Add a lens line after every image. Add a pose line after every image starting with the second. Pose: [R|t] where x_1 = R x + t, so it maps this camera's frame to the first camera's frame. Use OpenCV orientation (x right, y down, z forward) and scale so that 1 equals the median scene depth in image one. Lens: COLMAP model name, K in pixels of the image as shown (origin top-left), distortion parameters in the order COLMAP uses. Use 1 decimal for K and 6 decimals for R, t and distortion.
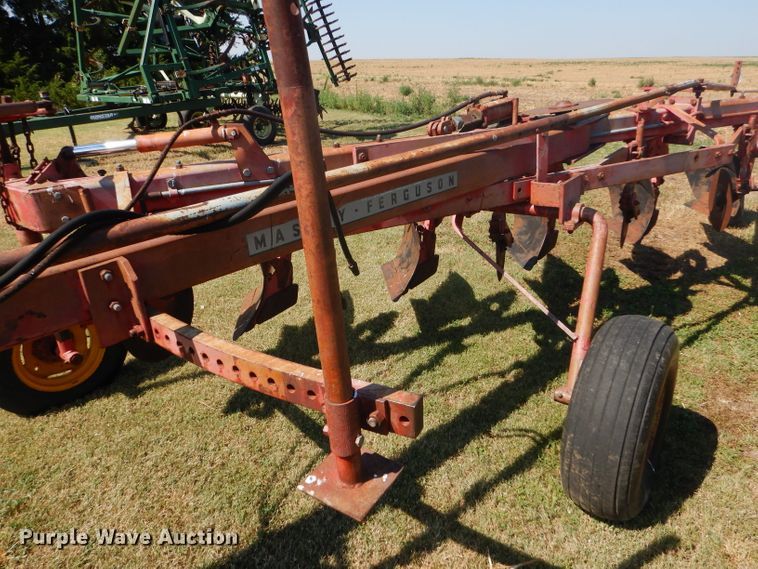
lens RADIAL K [[530.3, 0, 378.7], [0, 530.3, 277.4], [0, 0, 1]] dist [-0.000727, 0.004467]
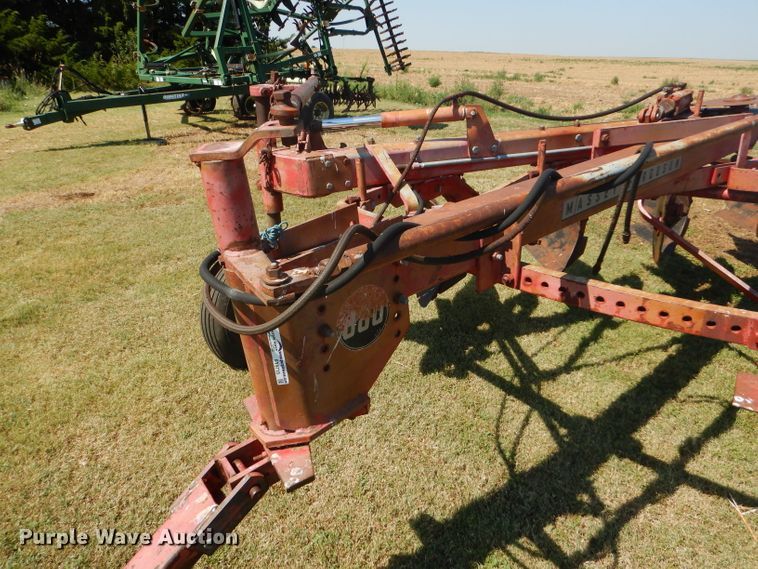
lens RADIAL K [[529.2, 0, 378.9], [0, 529.2, 277.7], [0, 0, 1]] dist [-0.000087, 0.002316]
pose [[0.999373, 0.035409, 0.000127, -0.111443], [-0.035406, 0.999241, 0.016247, 0.013581], [0.000448, -0.016242, 0.999868, -0.022504]]
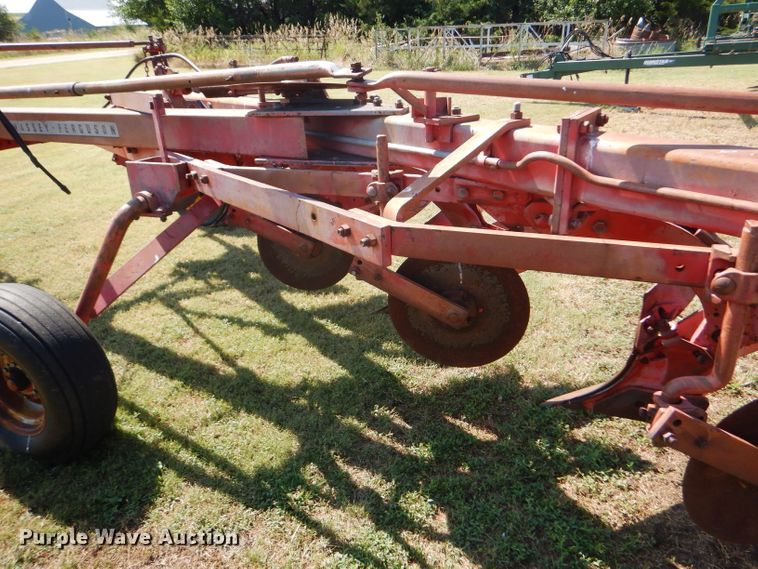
lens RADIAL K [[529.2, 0, 378.9], [0, 529.2, 277.7], [0, 0, 1]] dist [-0.000087, 0.002316]
pose [[0.282811, 0.429458, -0.857662, 0.331322], [-0.340849, 0.880801, 0.328651, -0.110826], [0.896571, 0.199387, 0.395481, 0.267175]]
